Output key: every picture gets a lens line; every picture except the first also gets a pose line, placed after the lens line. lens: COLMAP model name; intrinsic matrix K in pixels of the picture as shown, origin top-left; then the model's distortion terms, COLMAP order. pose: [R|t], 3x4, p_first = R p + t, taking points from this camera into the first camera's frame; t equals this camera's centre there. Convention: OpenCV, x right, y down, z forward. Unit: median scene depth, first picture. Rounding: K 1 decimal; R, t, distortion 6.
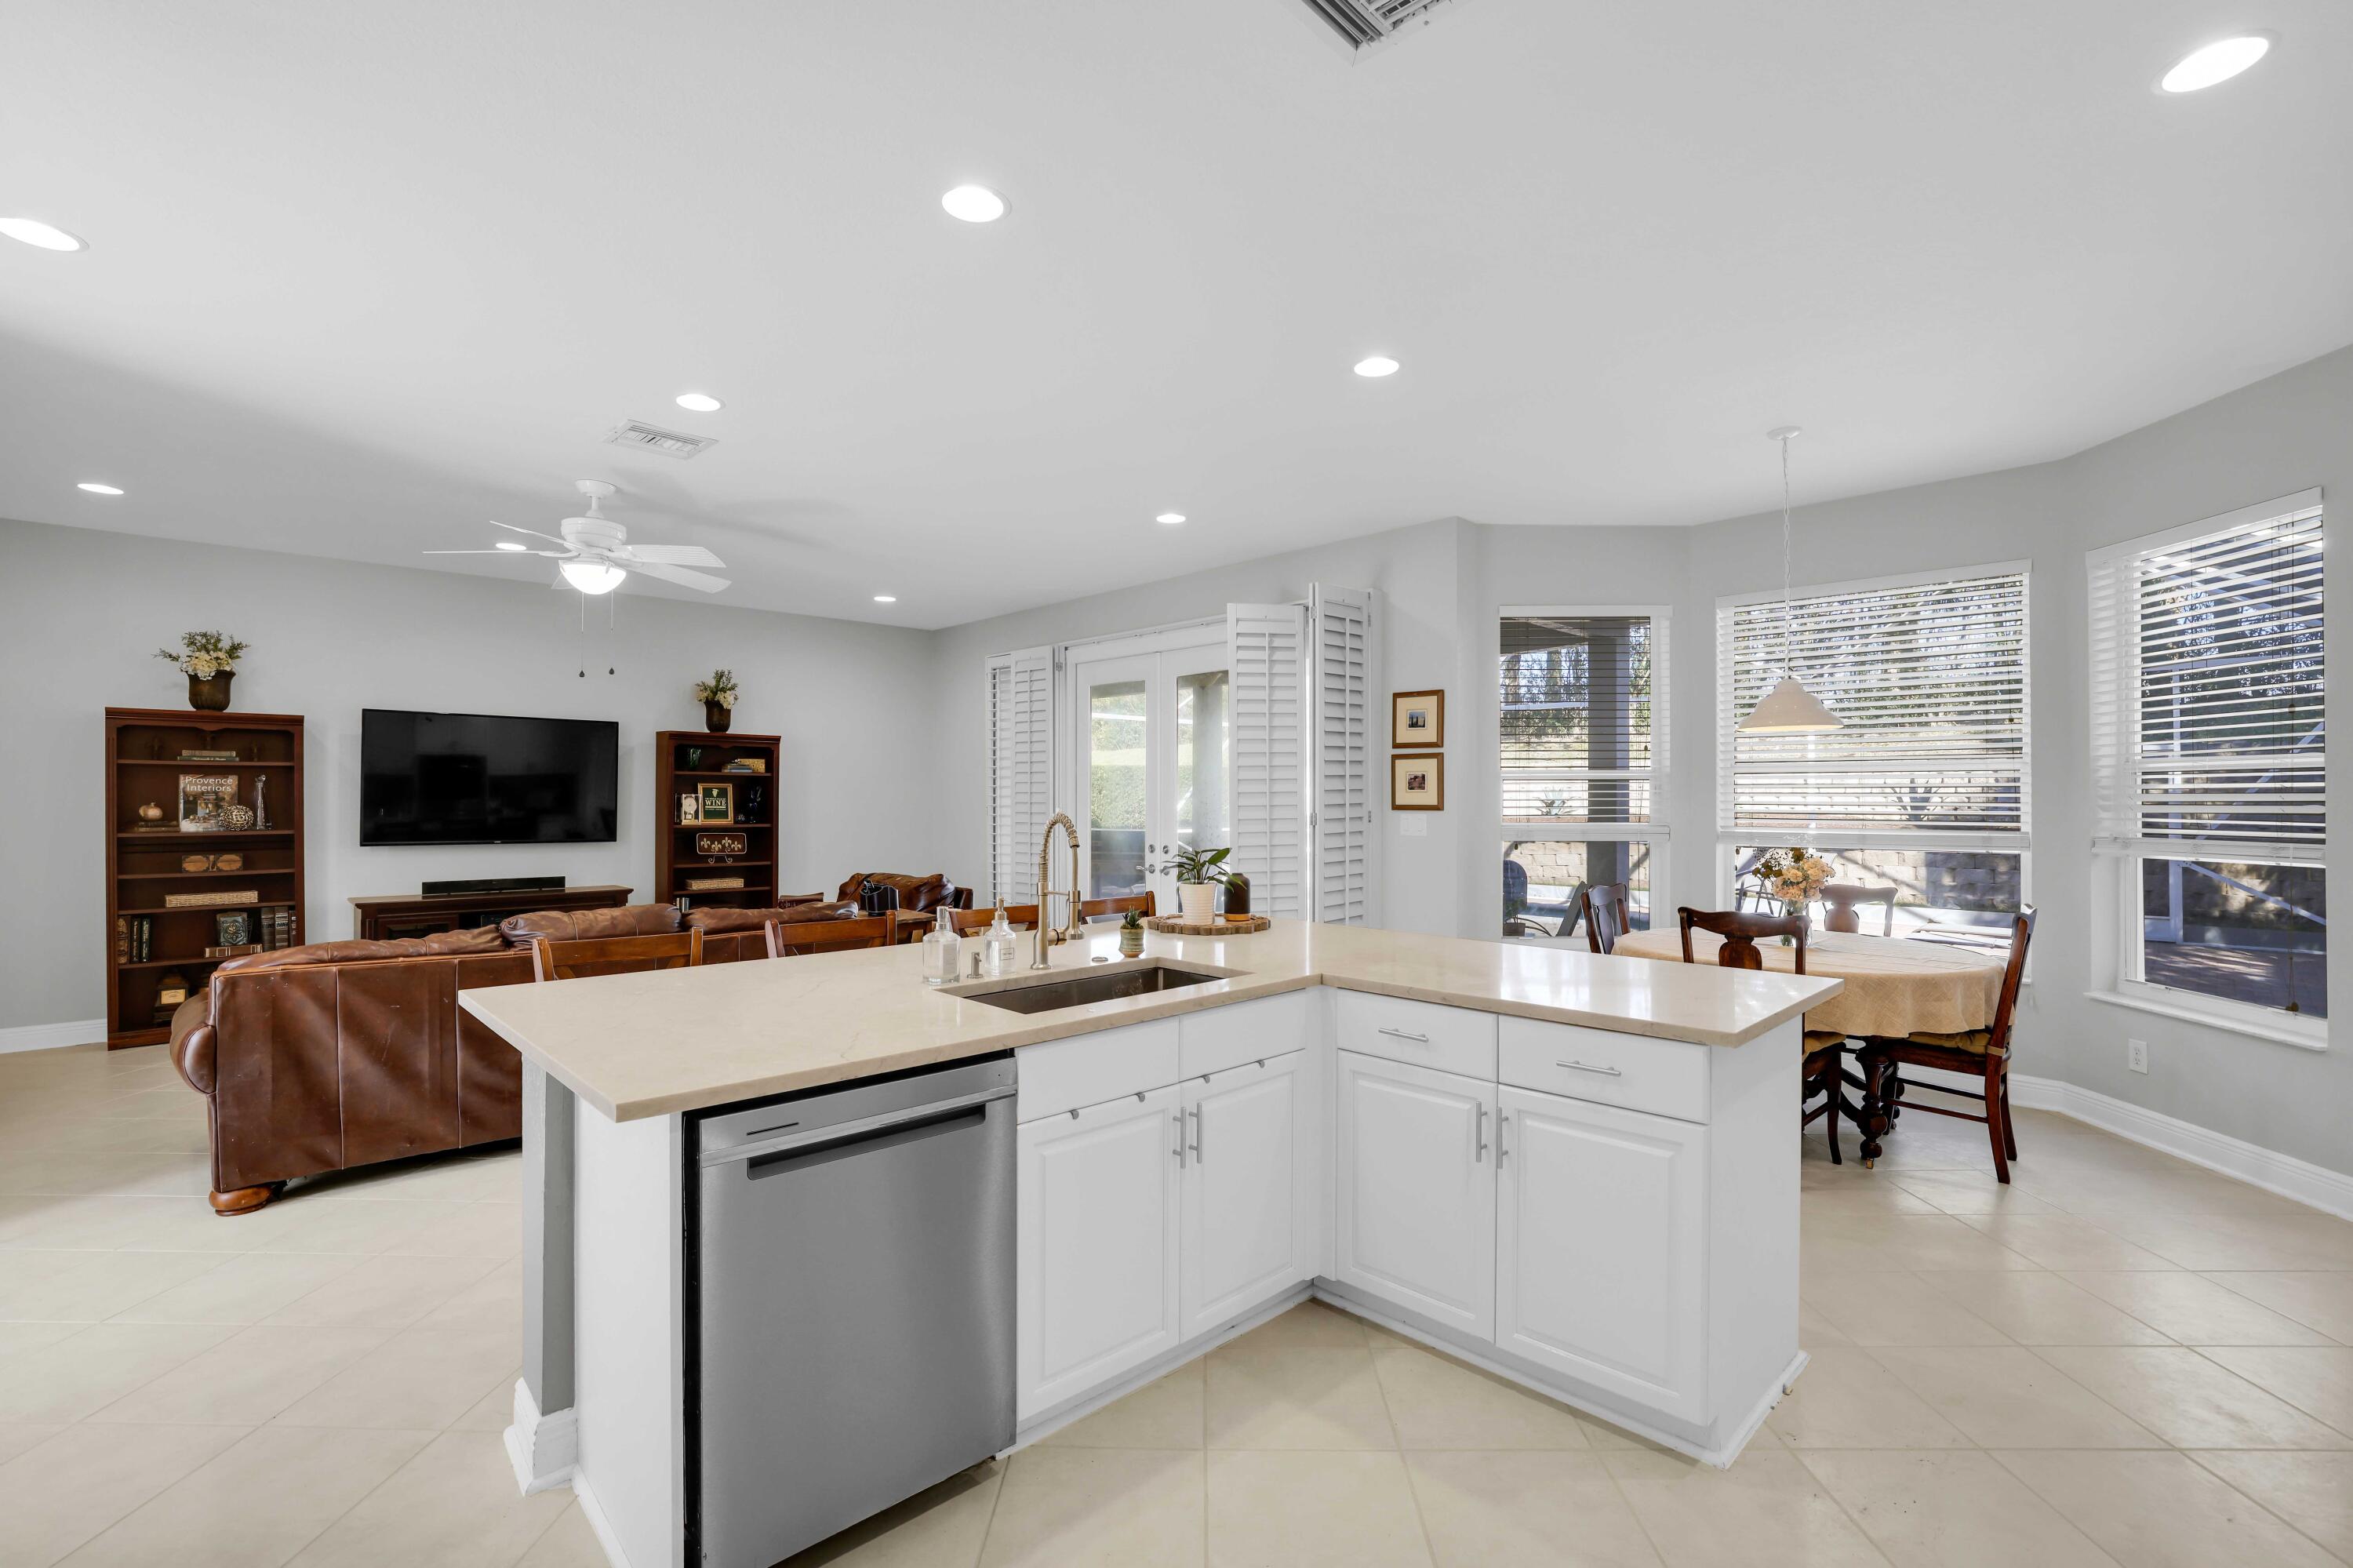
lens RADIAL K [[1029.3, 0, 1186.0], [0, 1029.3, 789.3], [0, 0, 1]] dist [-0.060561, 0.021266]
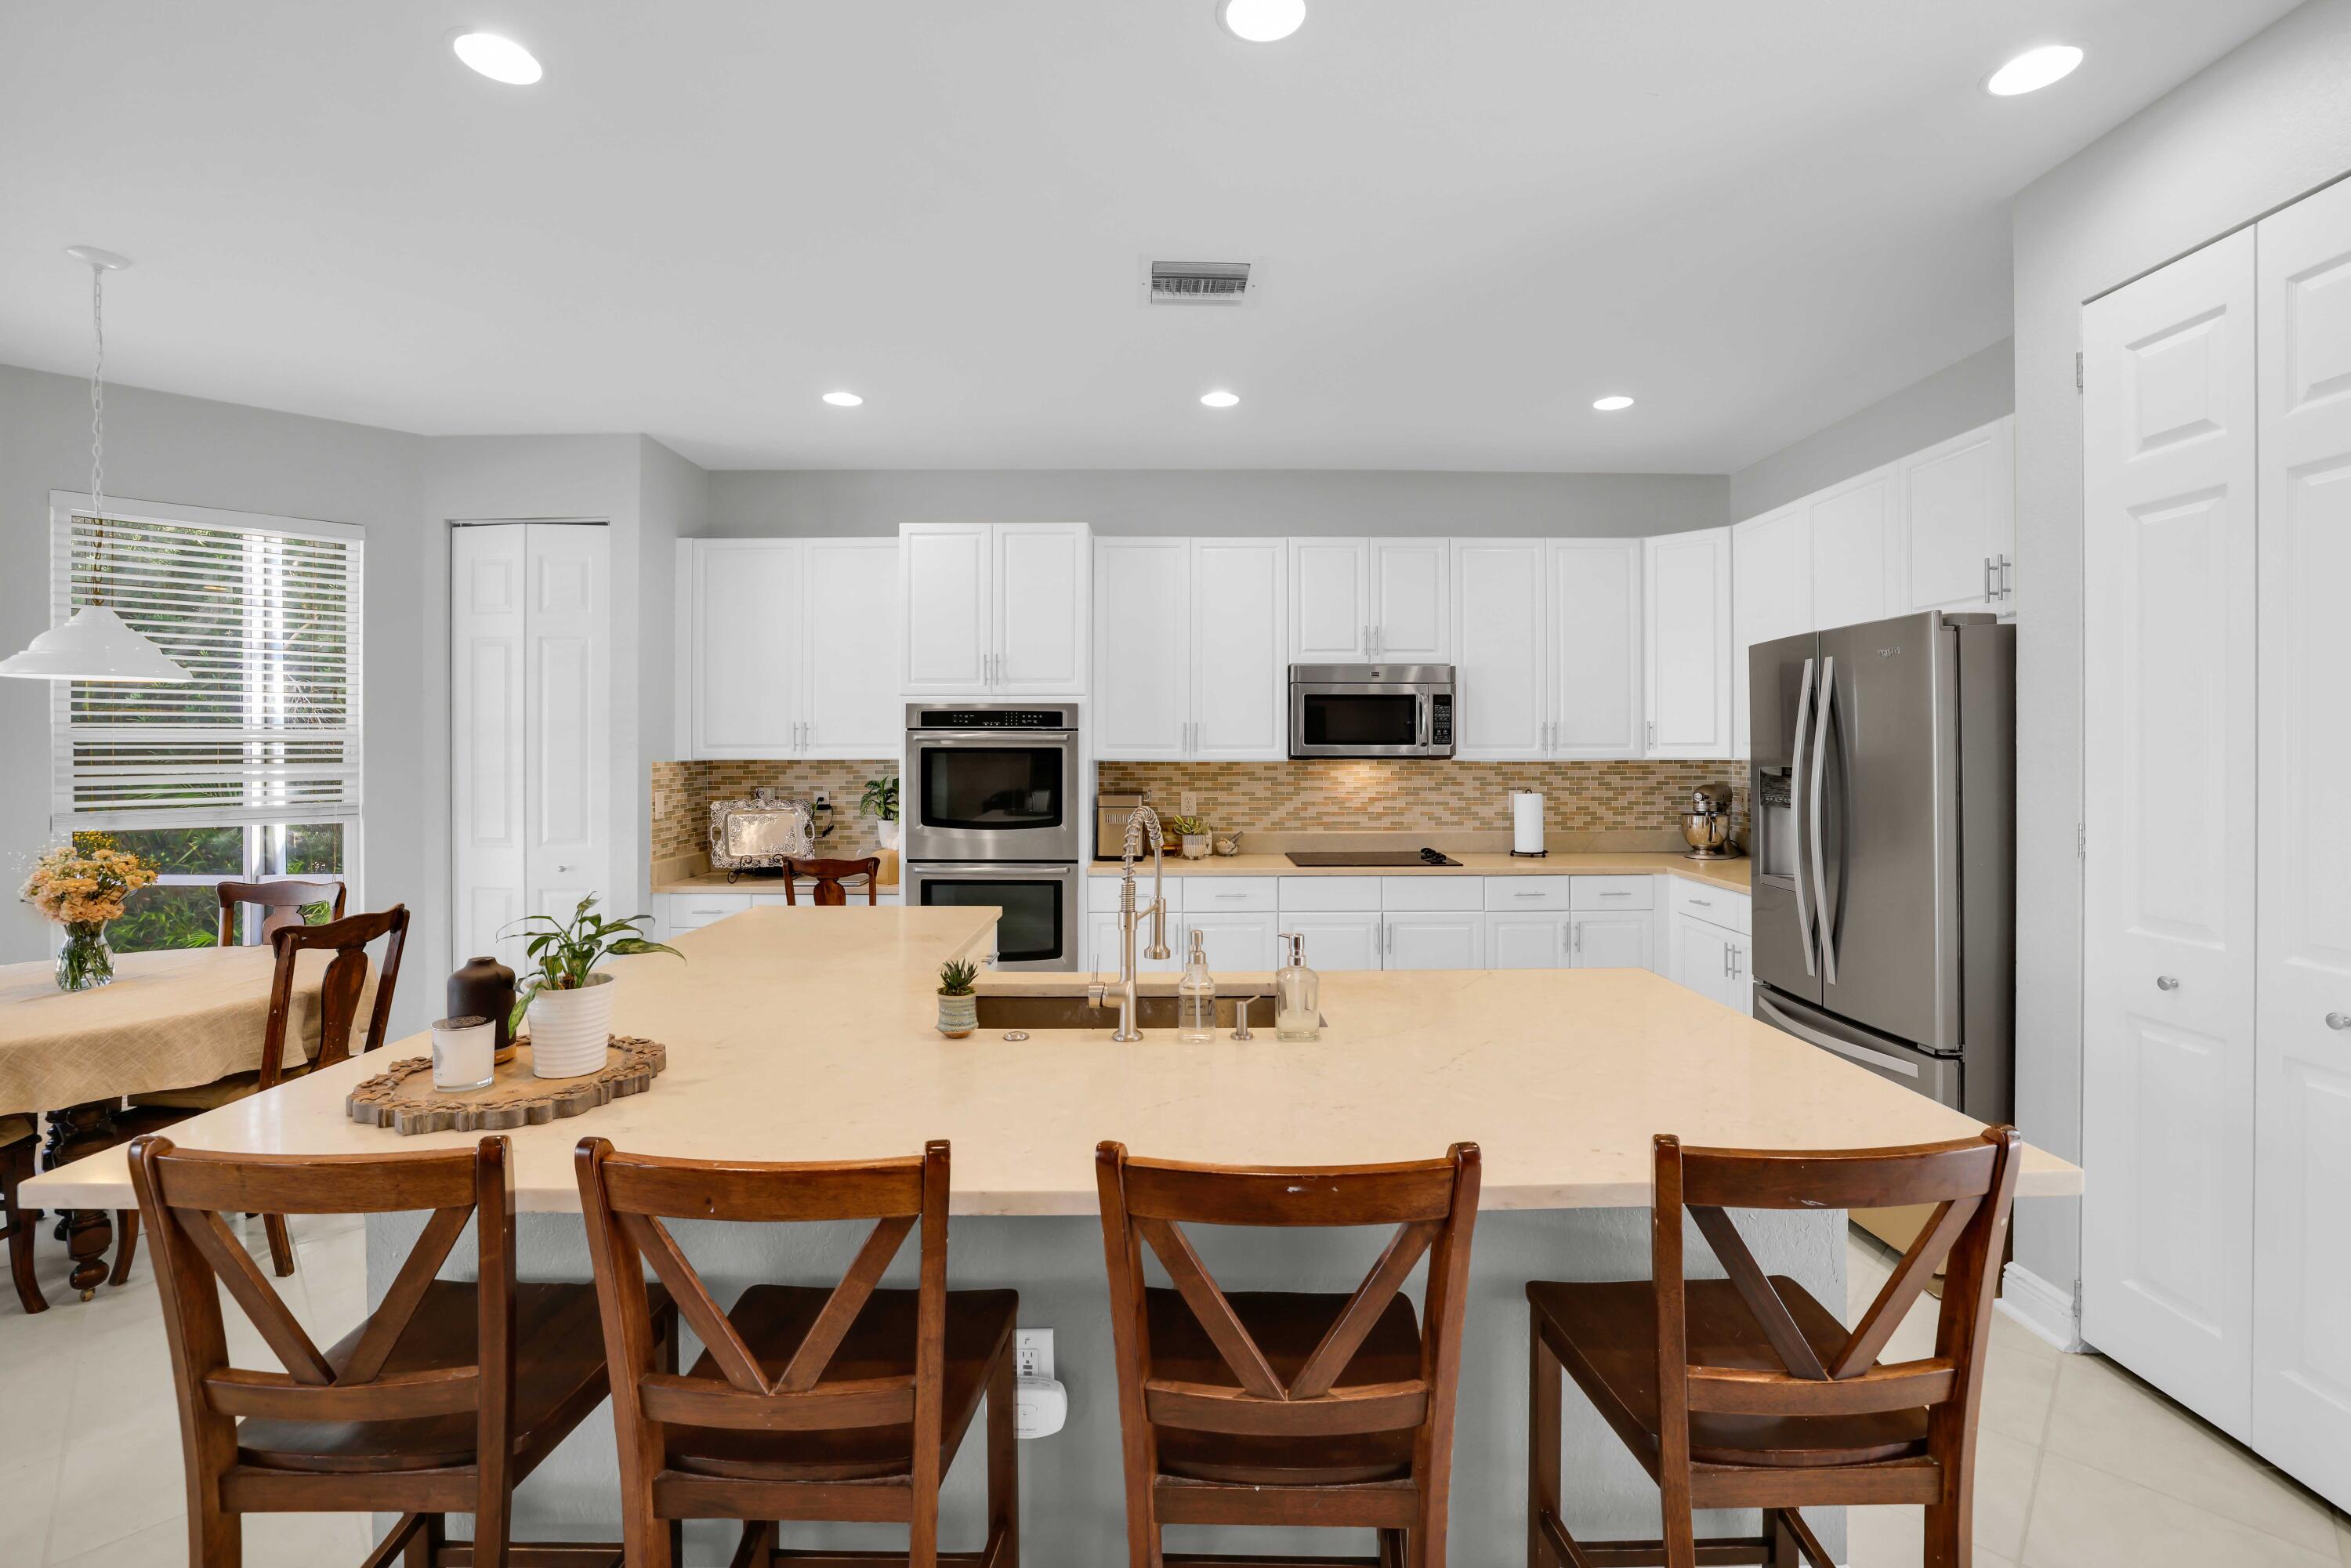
lens RADIAL K [[999.8, 0, 1181.2], [0, 999.8, 755.4], [0, 0, 1]] dist [-0.048860, 0.019069]
pose [[-0.716724, -0.003819, 0.697347, -0.293167], [-0.005795, 0.999983, -0.000480, -0.006209], [-0.697333, -0.004385, -0.716734, 0.682202]]
